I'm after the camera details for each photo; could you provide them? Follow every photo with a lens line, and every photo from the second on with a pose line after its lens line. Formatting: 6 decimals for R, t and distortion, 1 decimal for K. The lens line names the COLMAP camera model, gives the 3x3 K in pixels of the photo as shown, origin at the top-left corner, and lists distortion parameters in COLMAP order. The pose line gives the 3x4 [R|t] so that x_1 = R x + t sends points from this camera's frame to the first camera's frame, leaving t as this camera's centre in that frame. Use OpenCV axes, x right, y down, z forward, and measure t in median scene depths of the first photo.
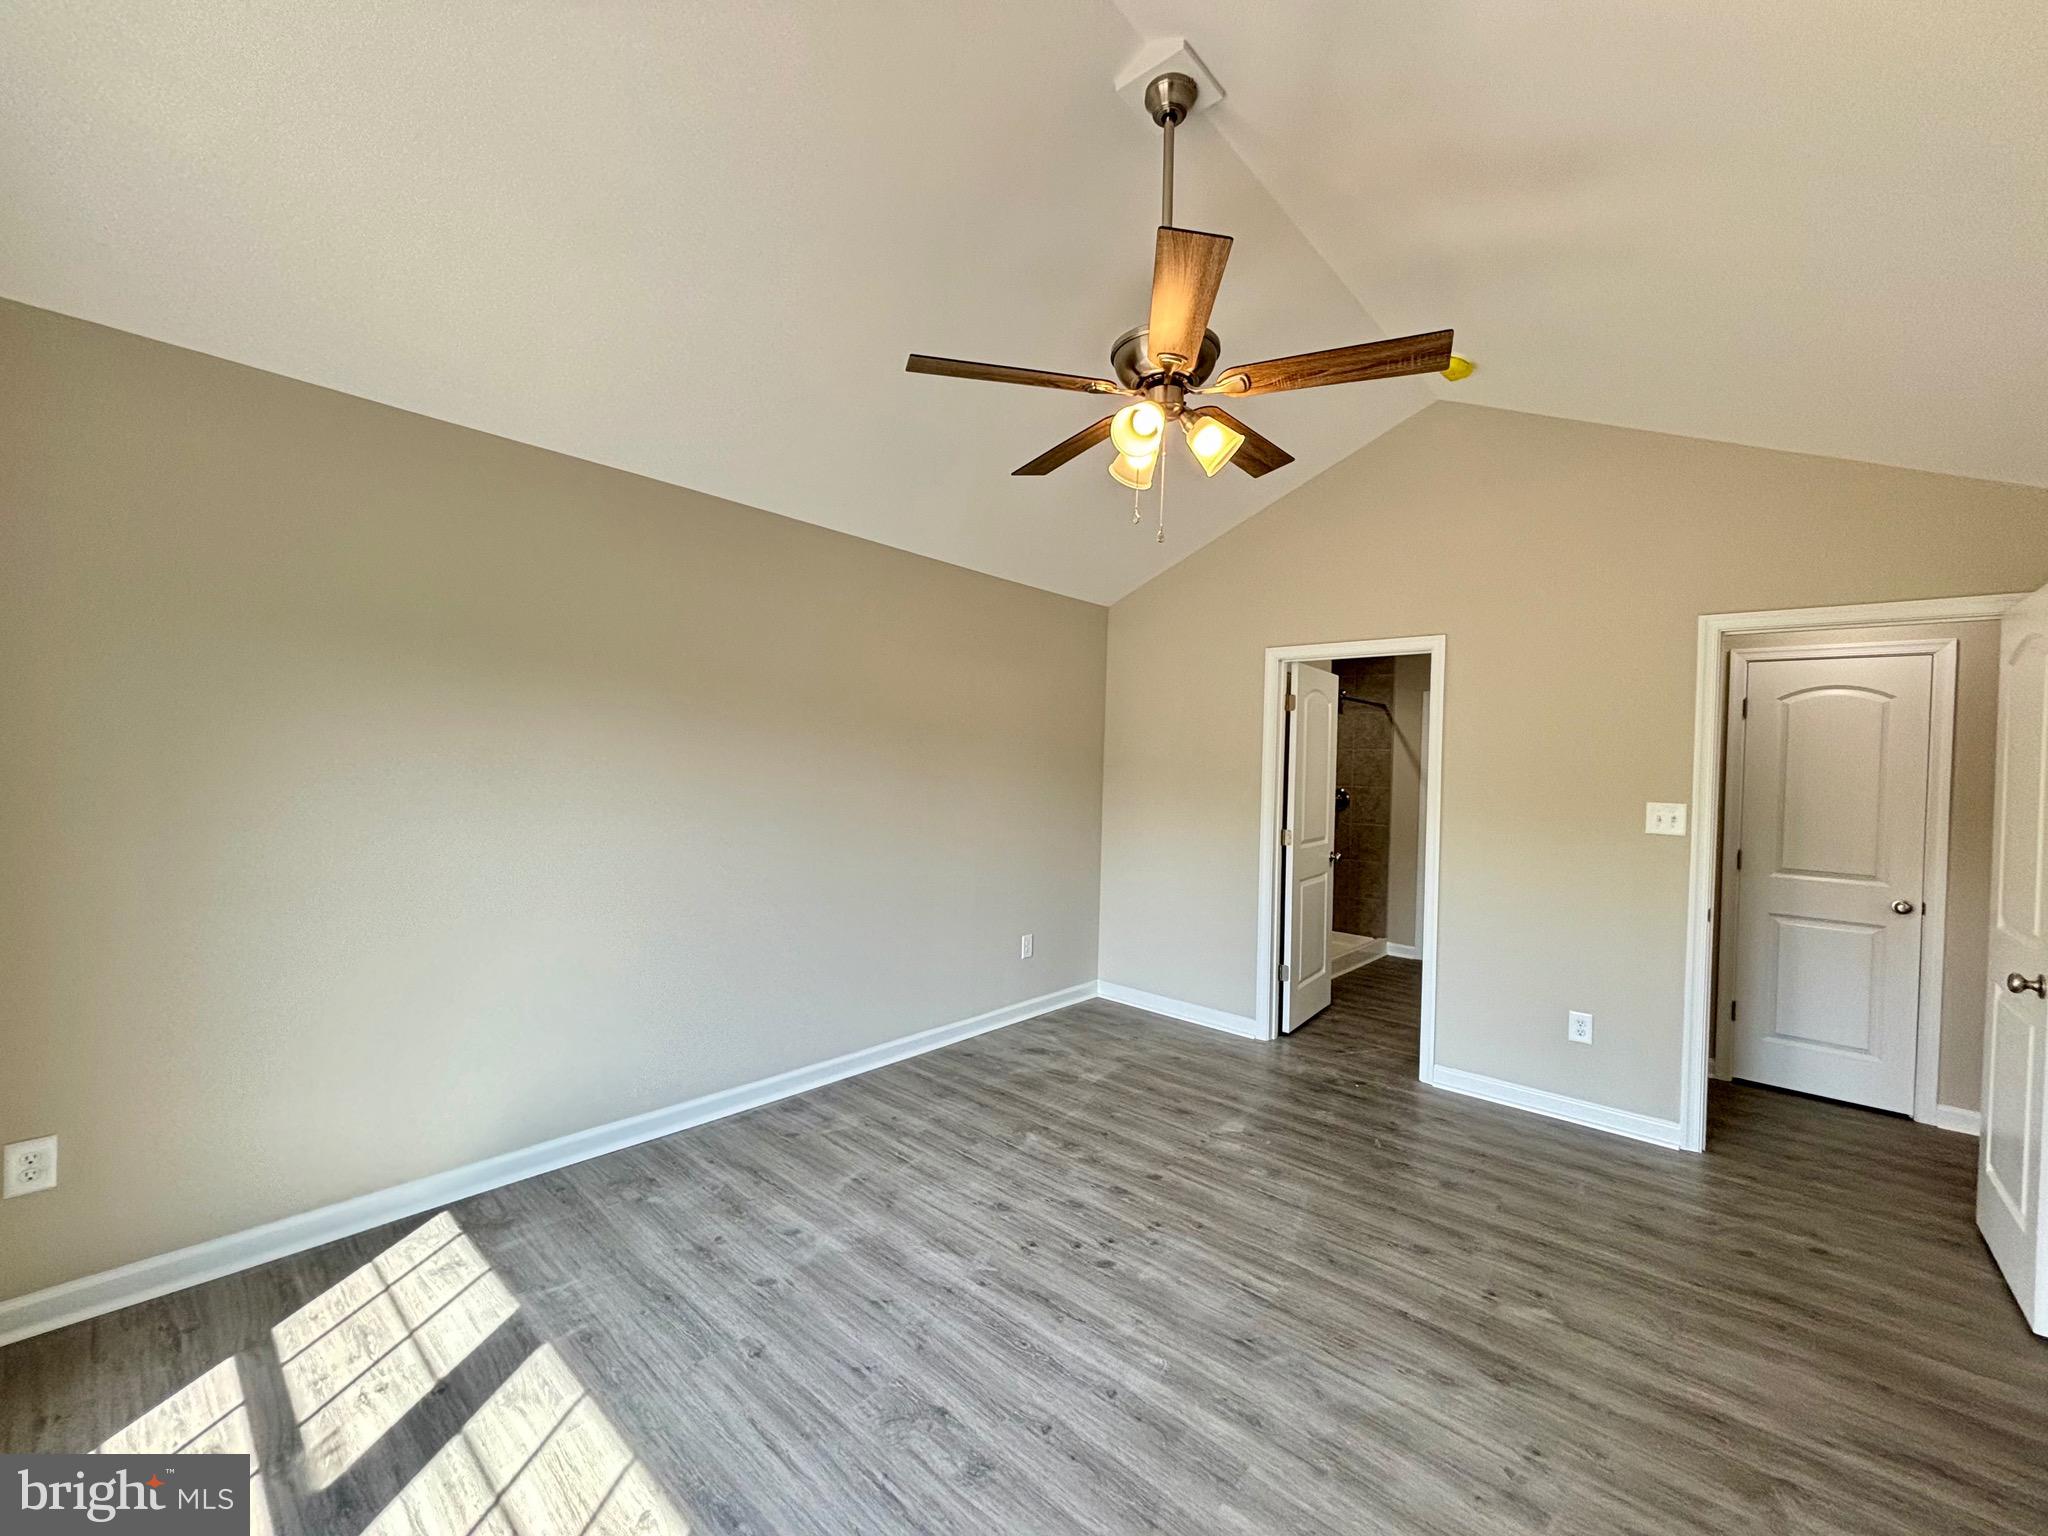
lens RADIAL K [[826.2, 0, 1021.3], [0, 826.2, 759.8], [0, 0, 1]] dist [-0.005915, 0.003150]
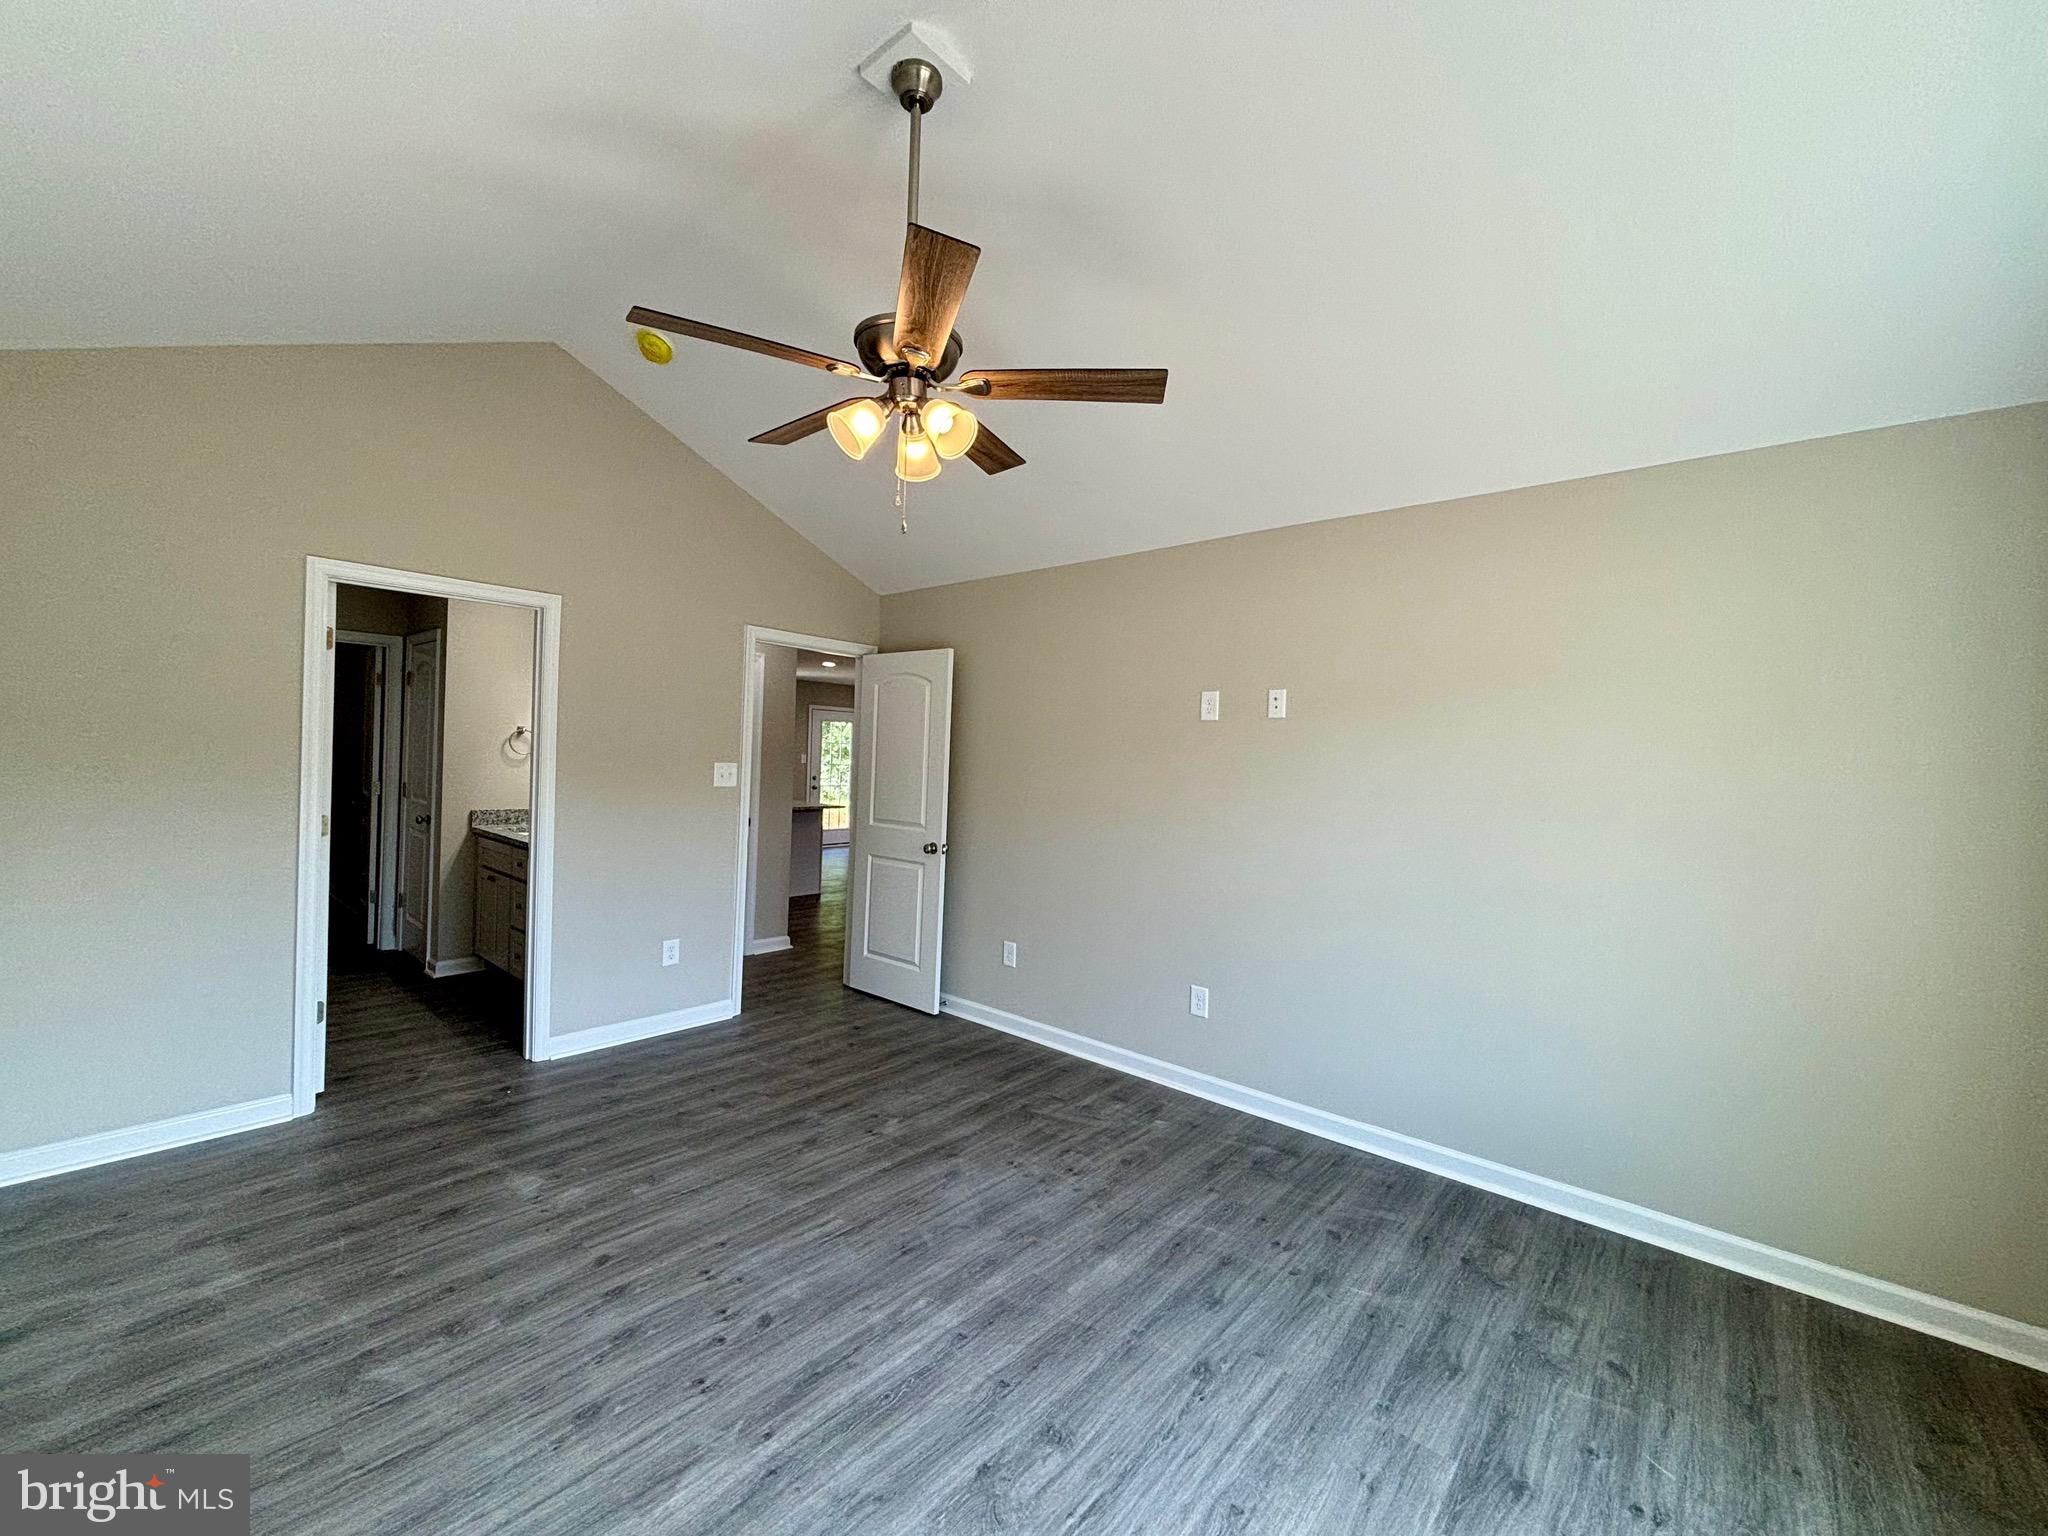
lens RADIAL K [[826.2, 0, 1013.4], [0, 826.2, 767.0], [0, 0, 1]] dist [-0.005915, 0.003150]
pose [[0.002522, -0.046880, 0.998897, -0.710868], [-0.039492, 0.998117, 0.046943, -0.028190], [-0.999217, -0.039567, 0.000666, 0.722207]]
